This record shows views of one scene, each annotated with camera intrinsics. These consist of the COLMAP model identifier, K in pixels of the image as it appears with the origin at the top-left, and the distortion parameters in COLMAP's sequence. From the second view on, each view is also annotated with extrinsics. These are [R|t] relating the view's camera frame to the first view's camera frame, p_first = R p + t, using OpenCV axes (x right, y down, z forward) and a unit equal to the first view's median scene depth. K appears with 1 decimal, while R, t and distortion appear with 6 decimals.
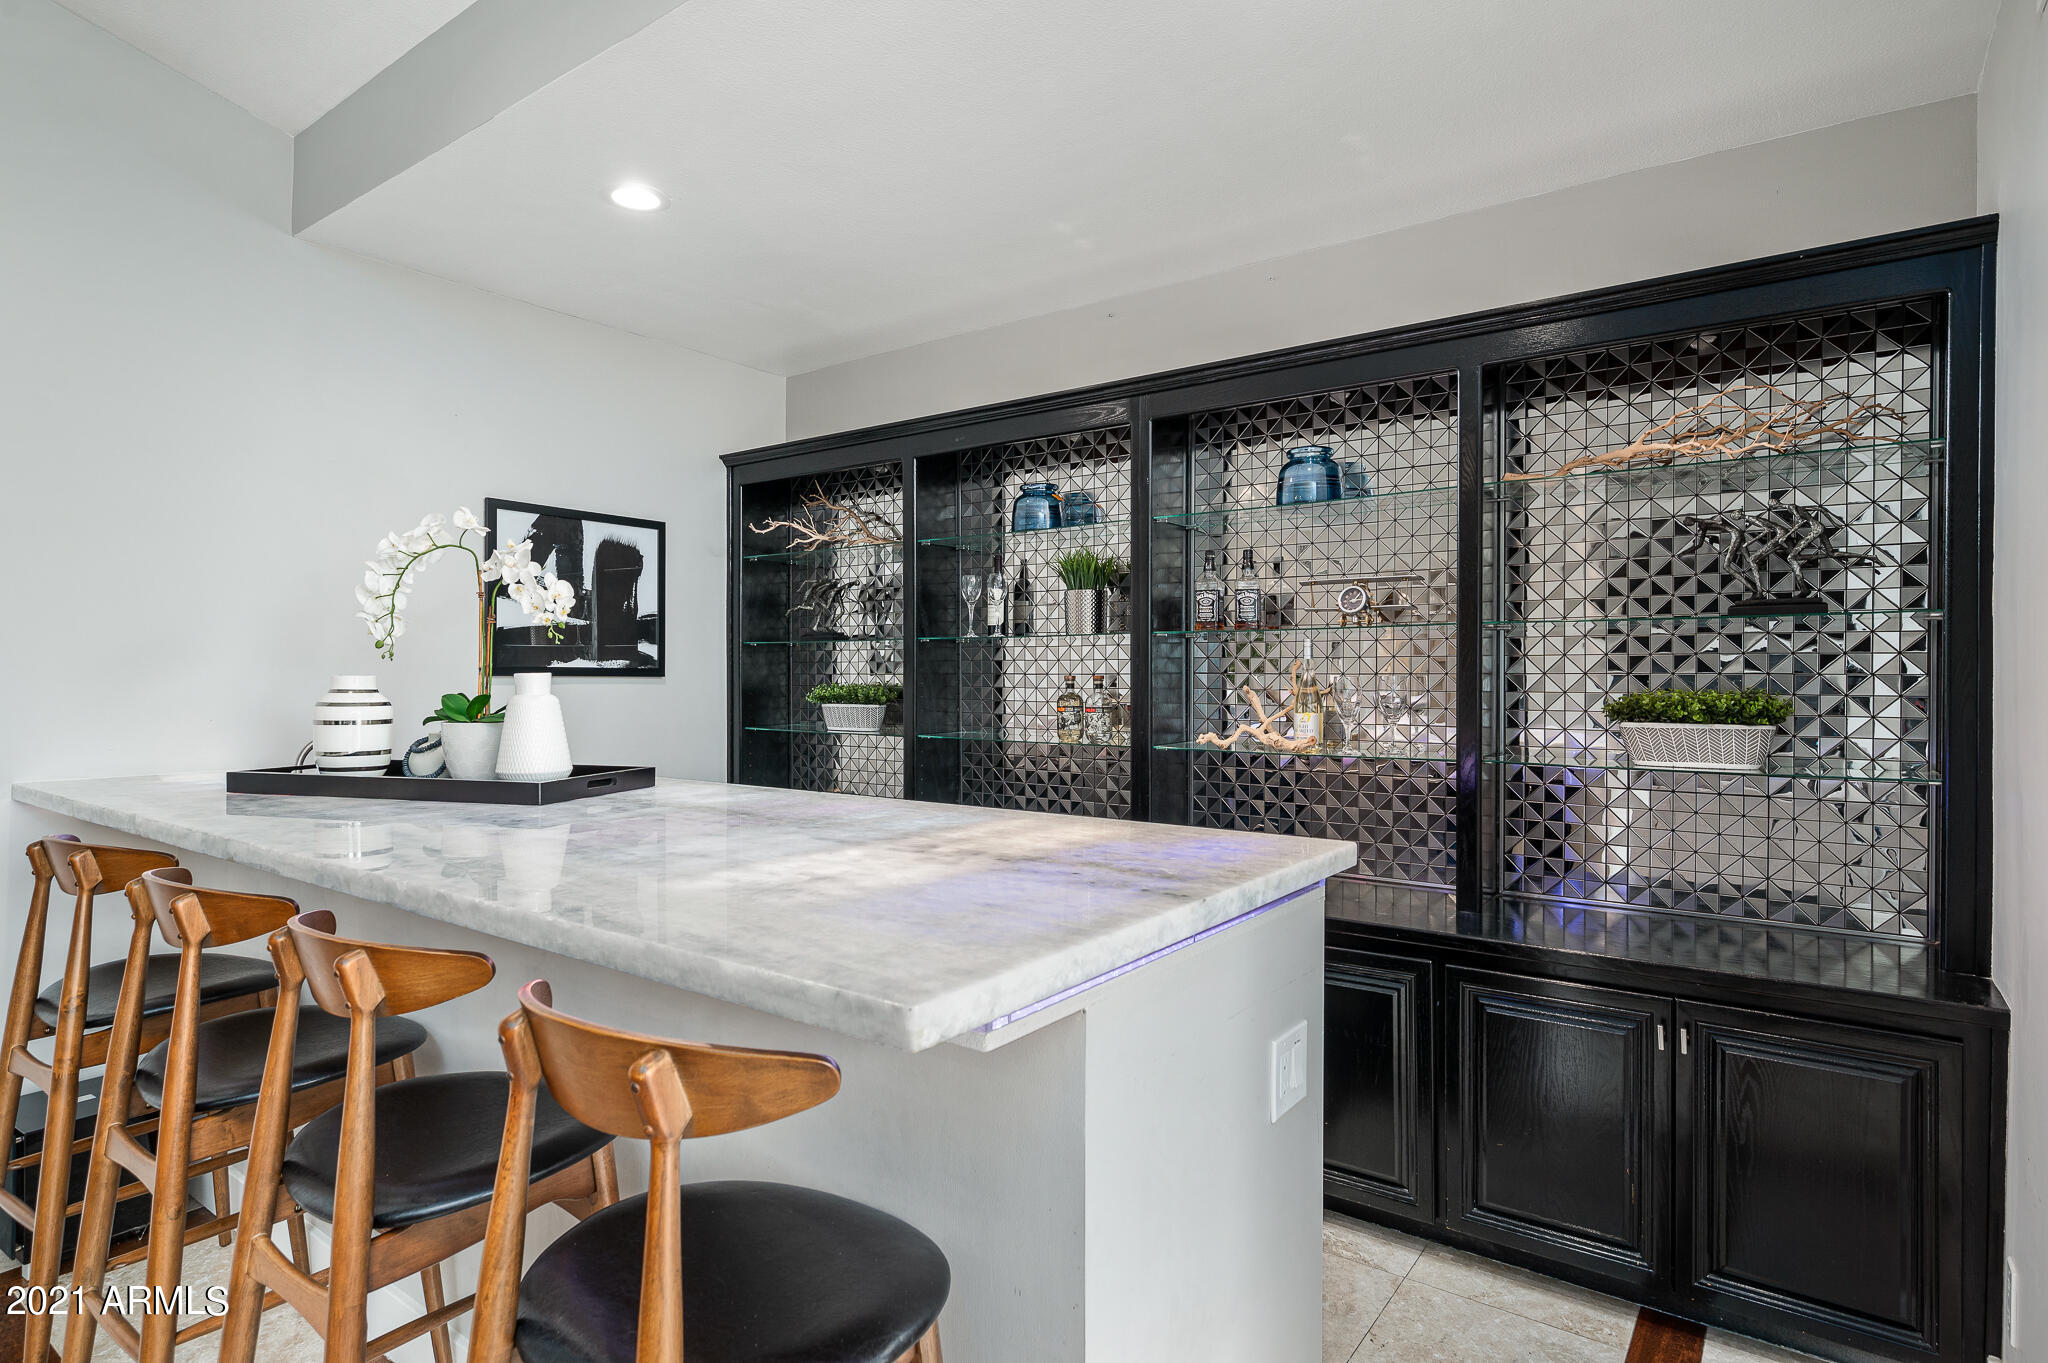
lens RADIAL K [[1052.3, 0, 1027.8], [0, 1052.3, 675.5], [0, 0, 1]] dist [-0.002845, -0.000305]
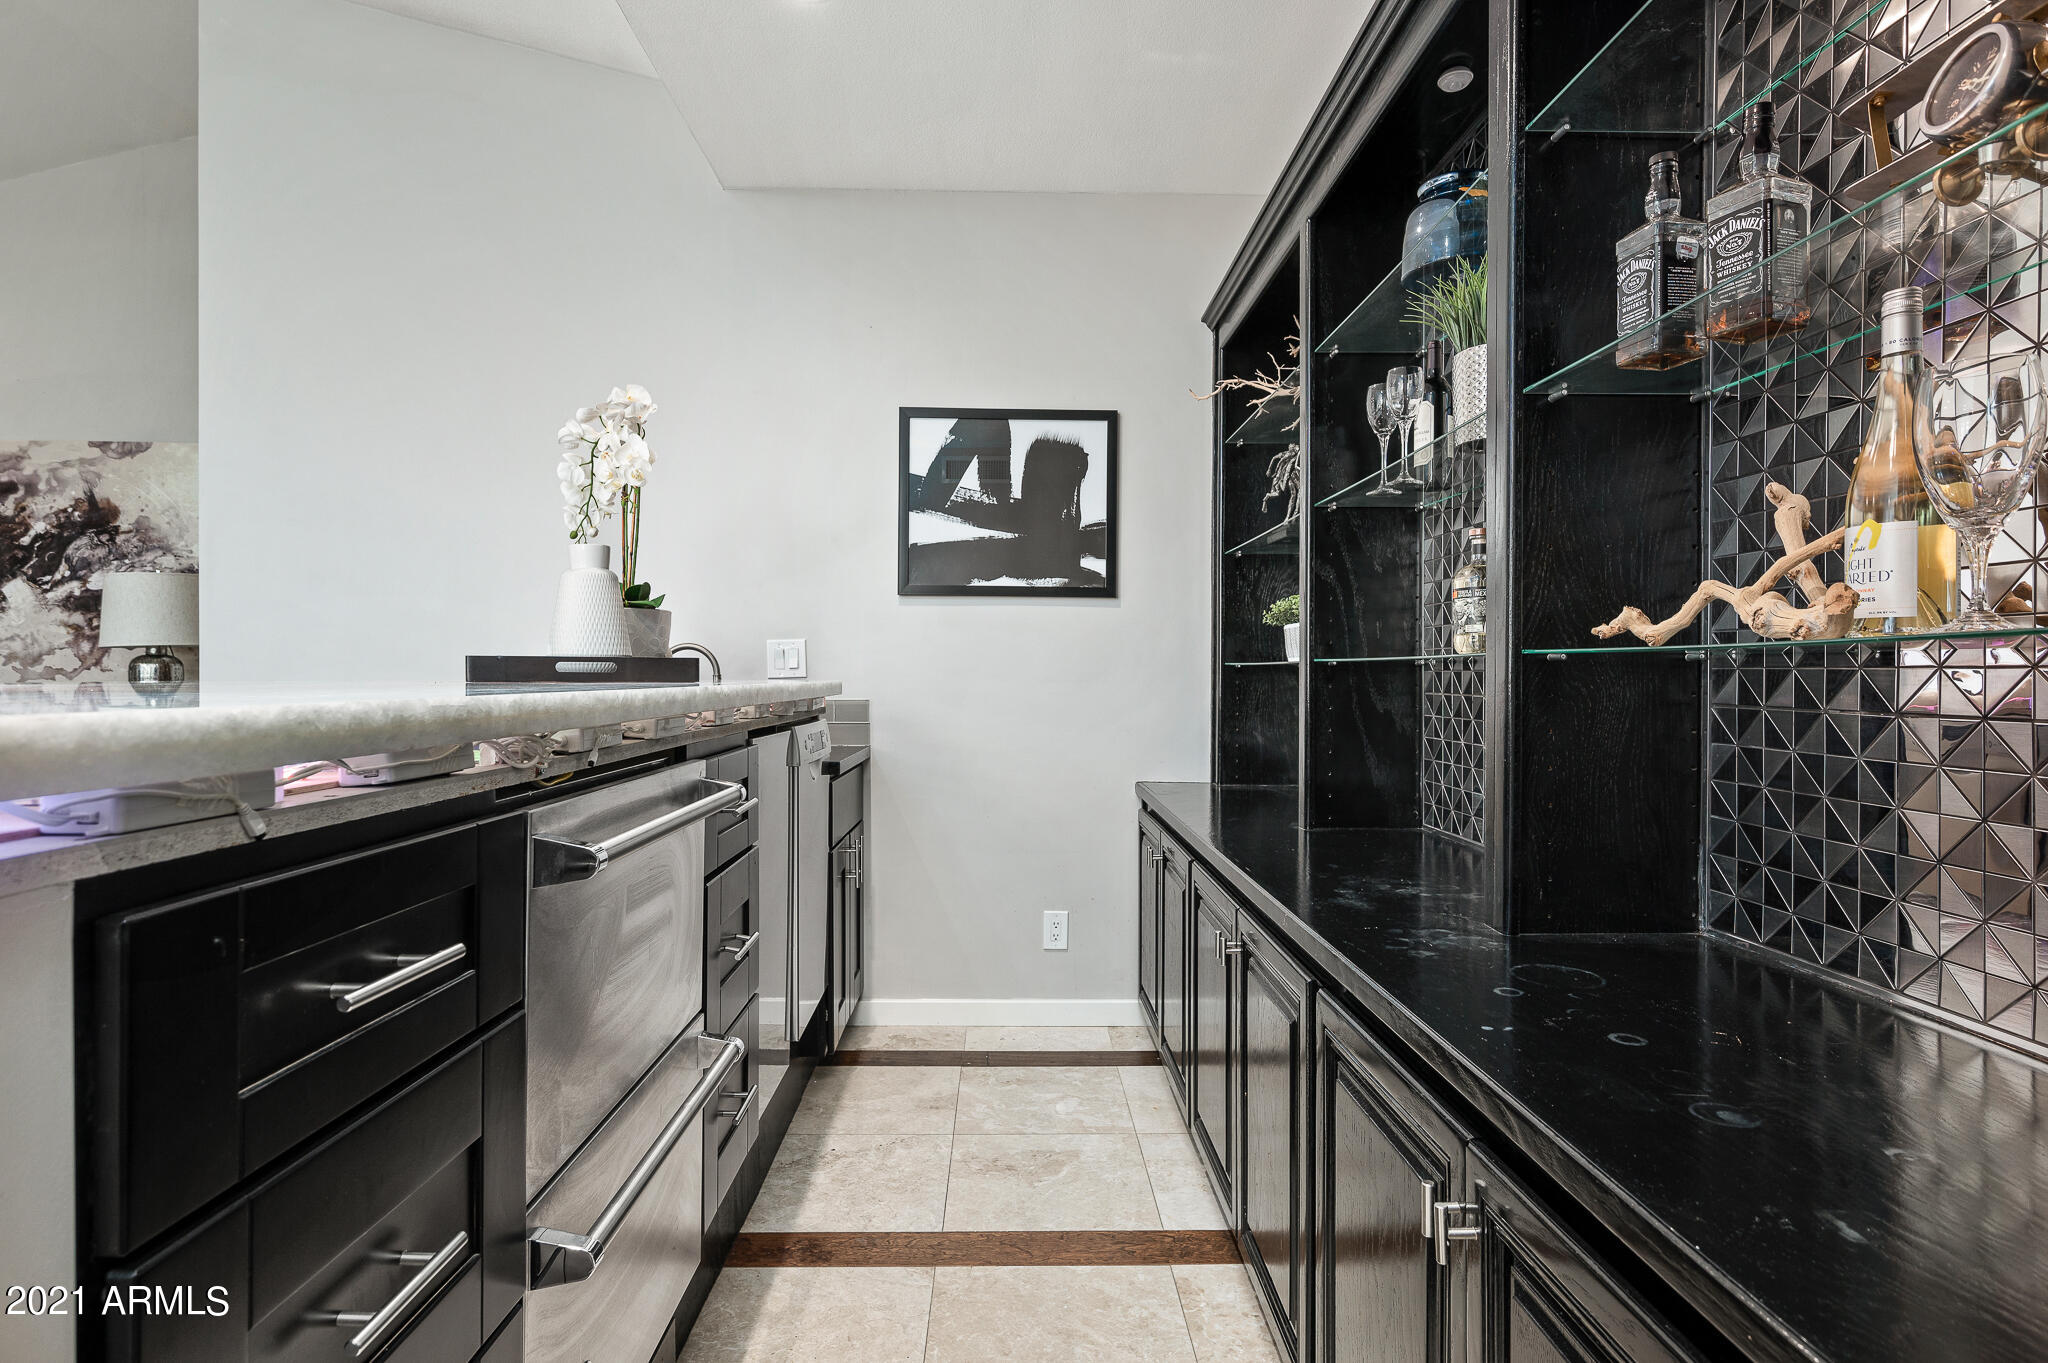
lens RADIAL K [[1052.3, 0, 1023.9], [0, 1052.3, 674.6], [0, 0, 1]] dist [-0.002845, -0.000305]
pose [[0.598088, 0.003126, -0.801424, 0.284026], [-0.004846, 0.999988, 0.000284, 0.064163], [0.801416, 0.003714, 0.598096, 0.465516]]
